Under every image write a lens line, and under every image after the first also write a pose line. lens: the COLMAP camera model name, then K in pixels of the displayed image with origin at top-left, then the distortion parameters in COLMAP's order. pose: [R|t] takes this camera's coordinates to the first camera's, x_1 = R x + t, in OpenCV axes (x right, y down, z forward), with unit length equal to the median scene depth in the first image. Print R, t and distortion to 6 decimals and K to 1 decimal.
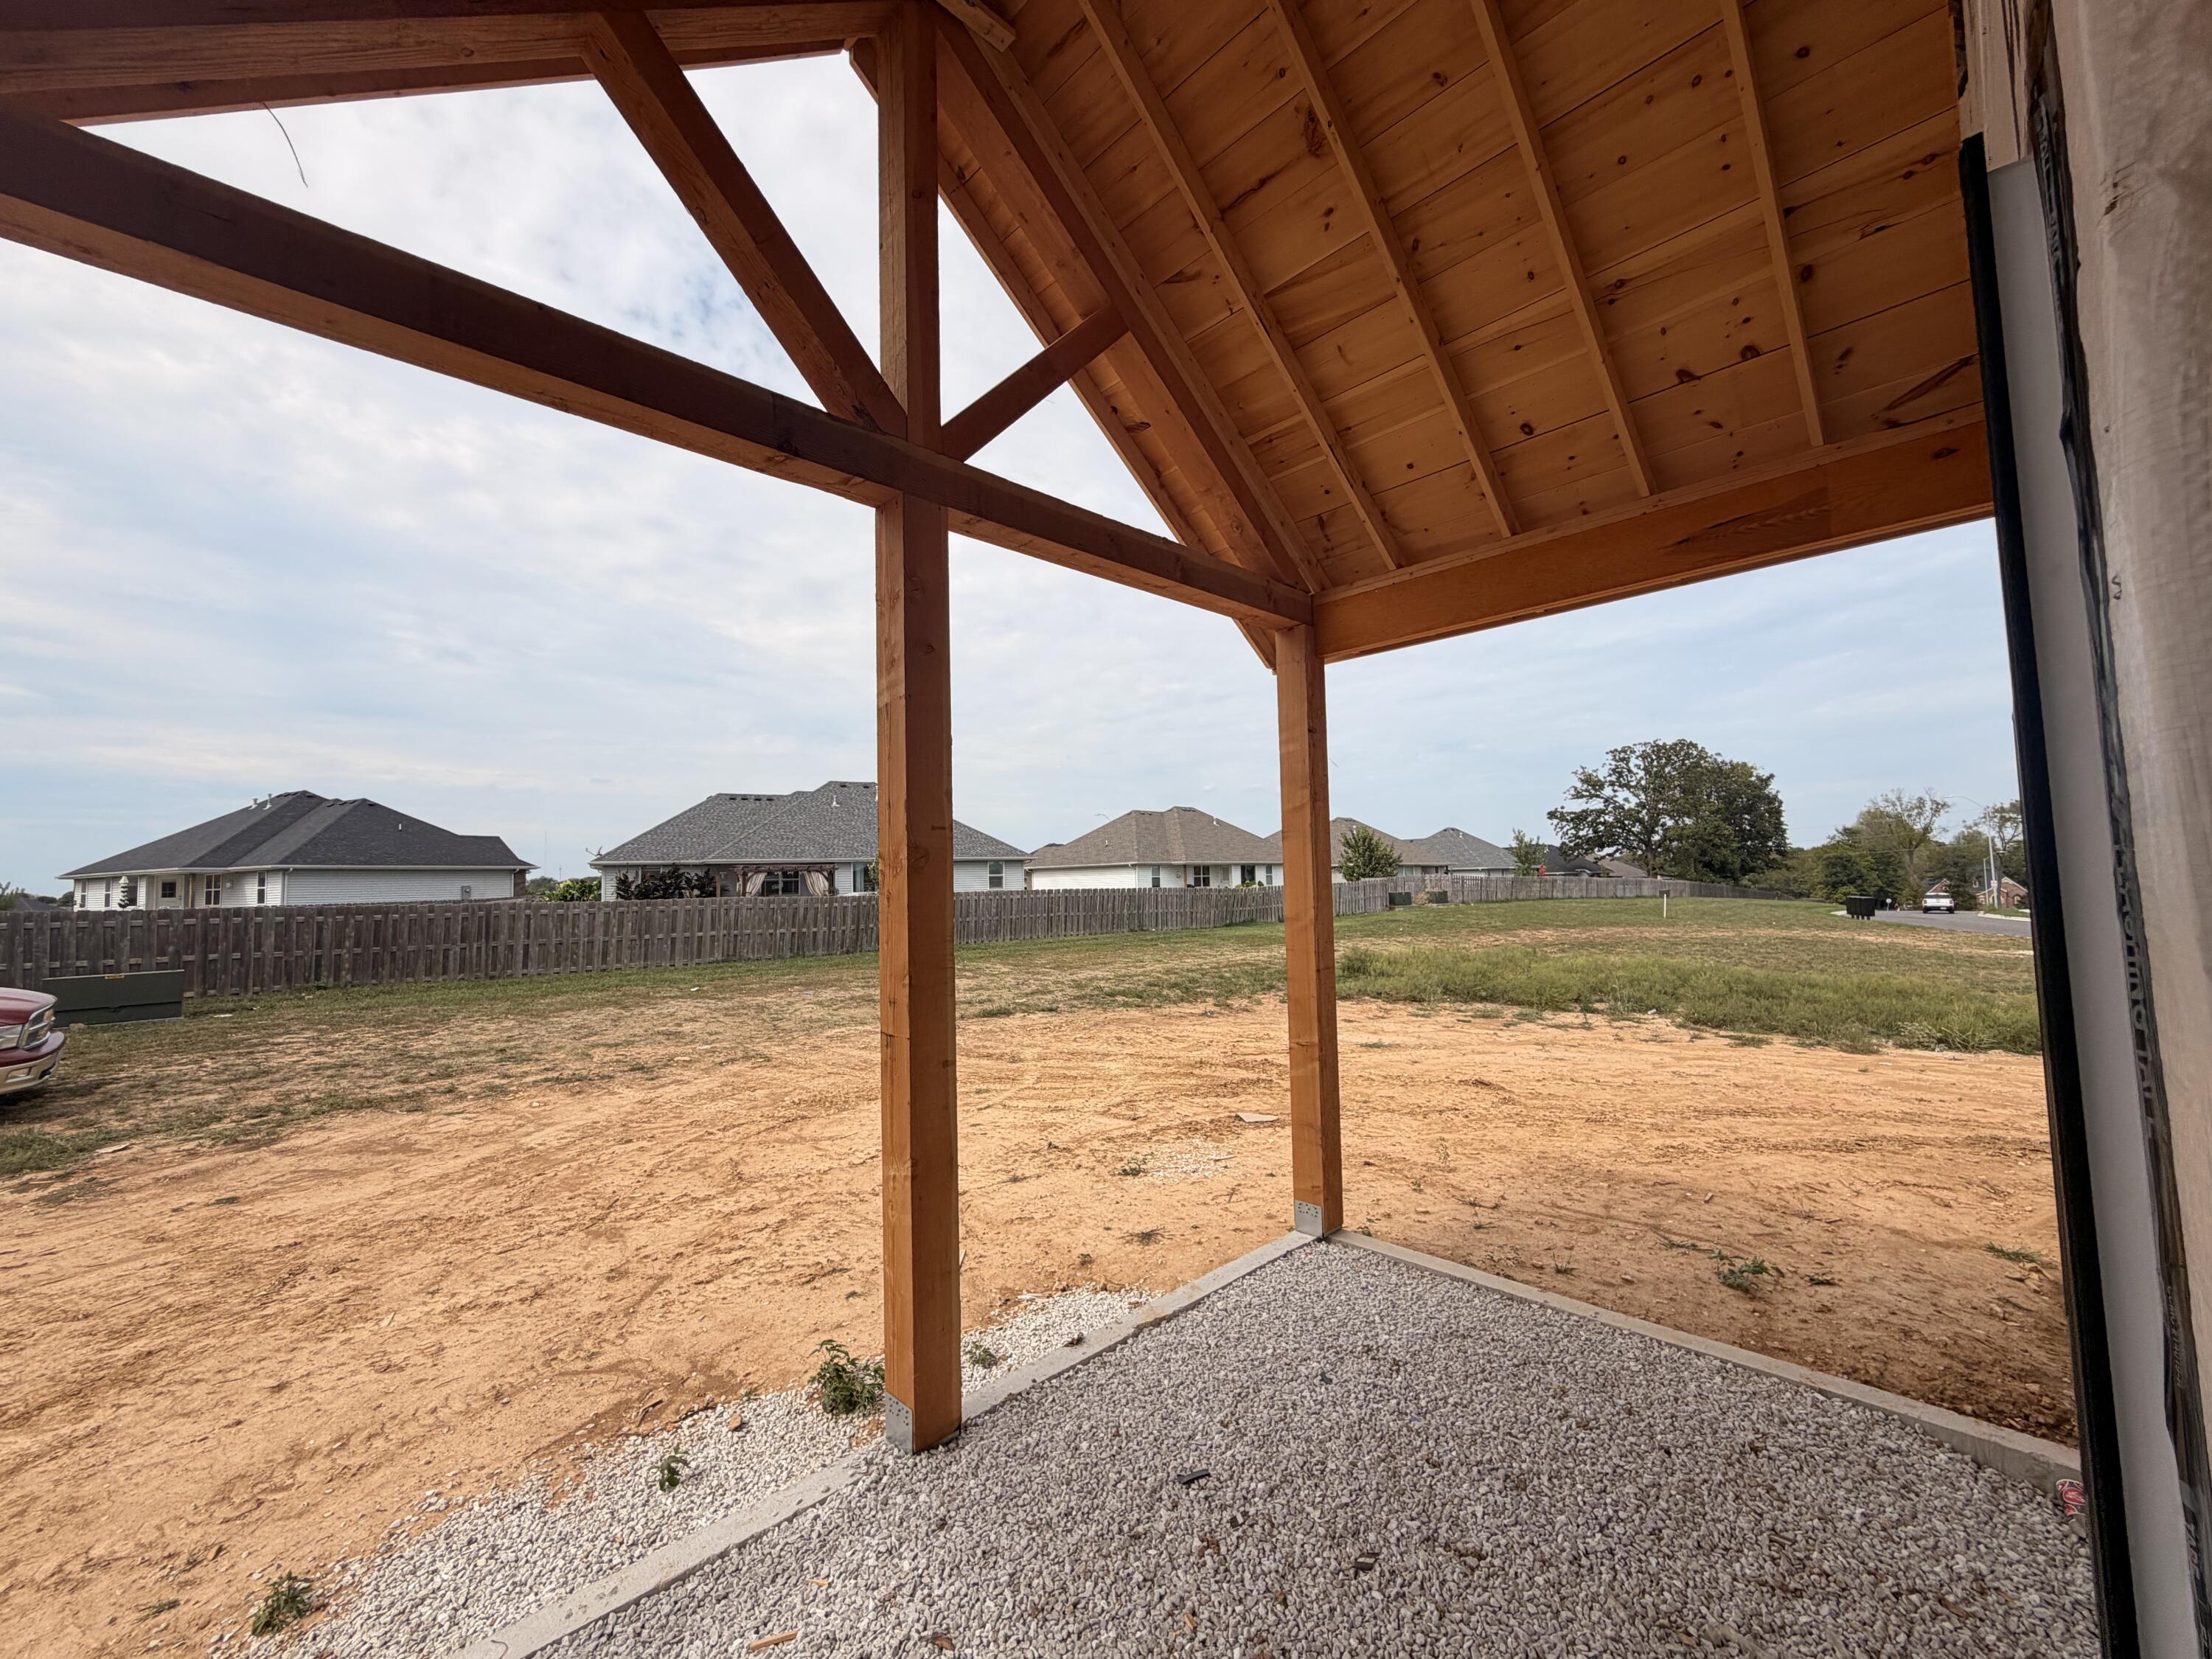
lens RADIAL K [[886.4, 0, 1104.1], [0, 886.4, 824.7], [0, 0, 1]] dist [-0.001885, 0.000592]
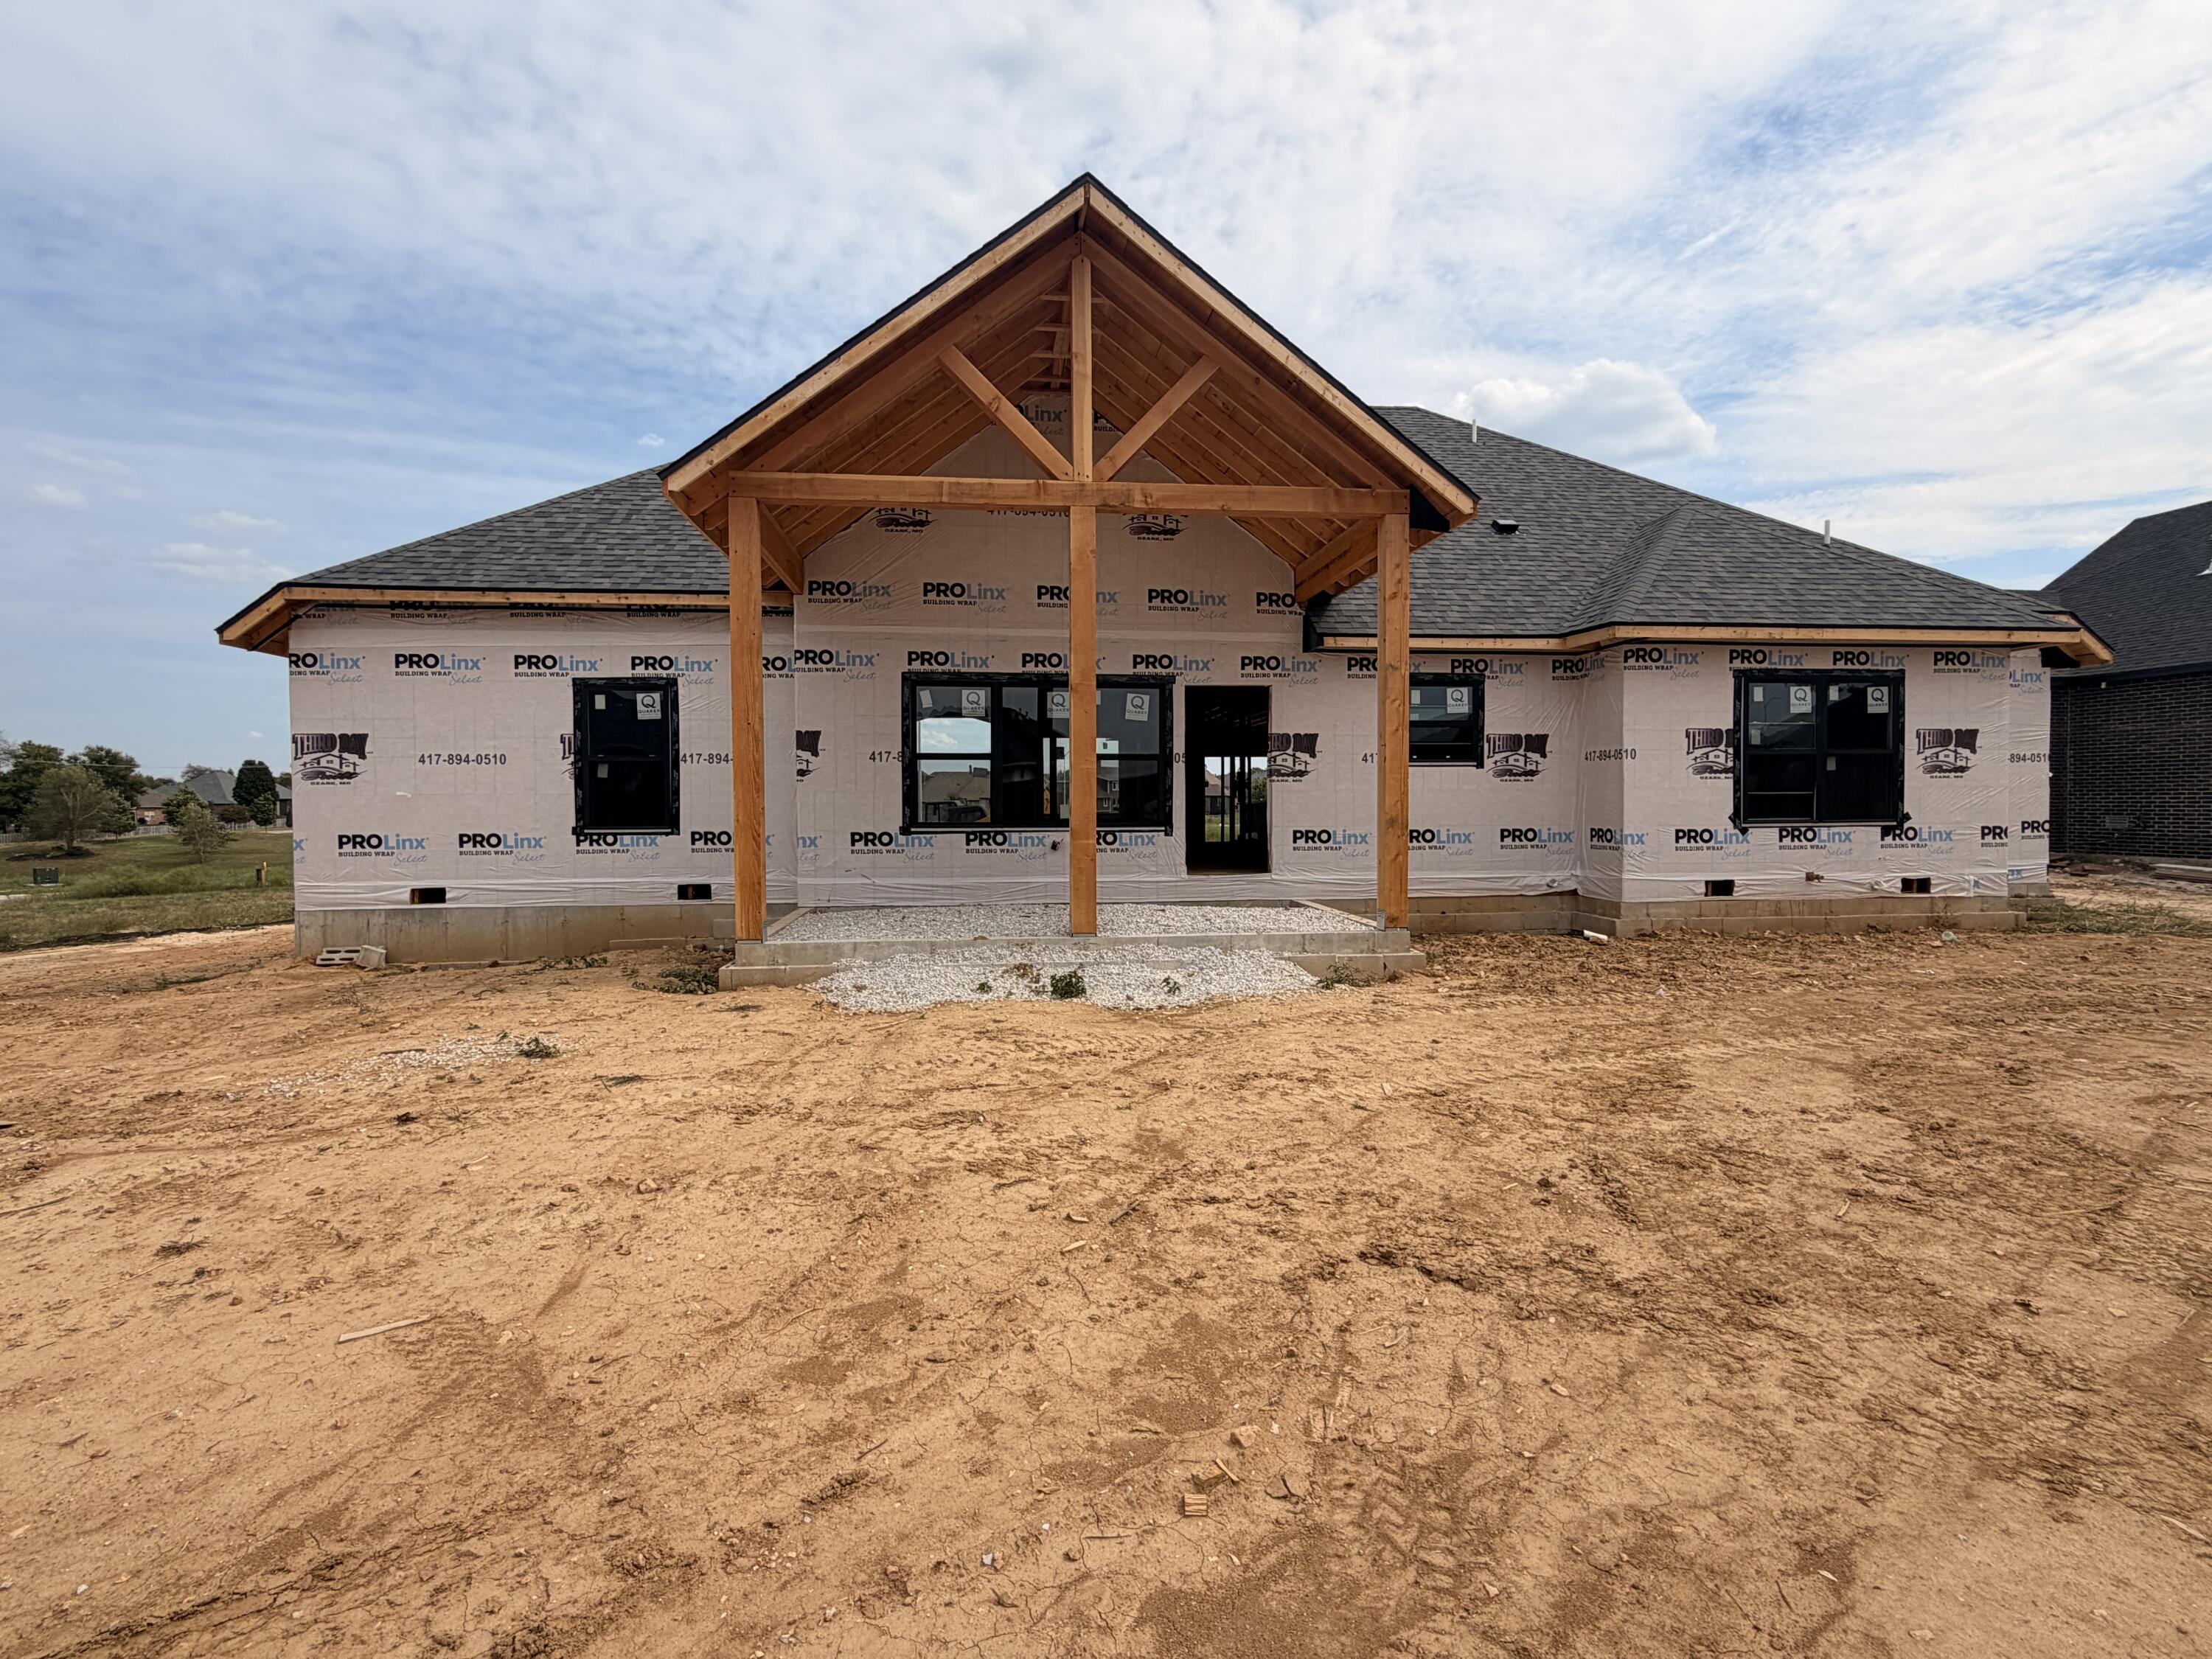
lens RADIAL K [[1096.1, 0, 1105.6], [0, 1096.1, 828.7], [0, 0, 1]] dist [-0.001270, -0.000108]
pose [[-0.792039, 0.012444, 0.610344, -0.952013], [-0.016621, 0.998982, -0.041936, 0.262792], [-0.610245, -0.043359, -0.791026, 1.554828]]
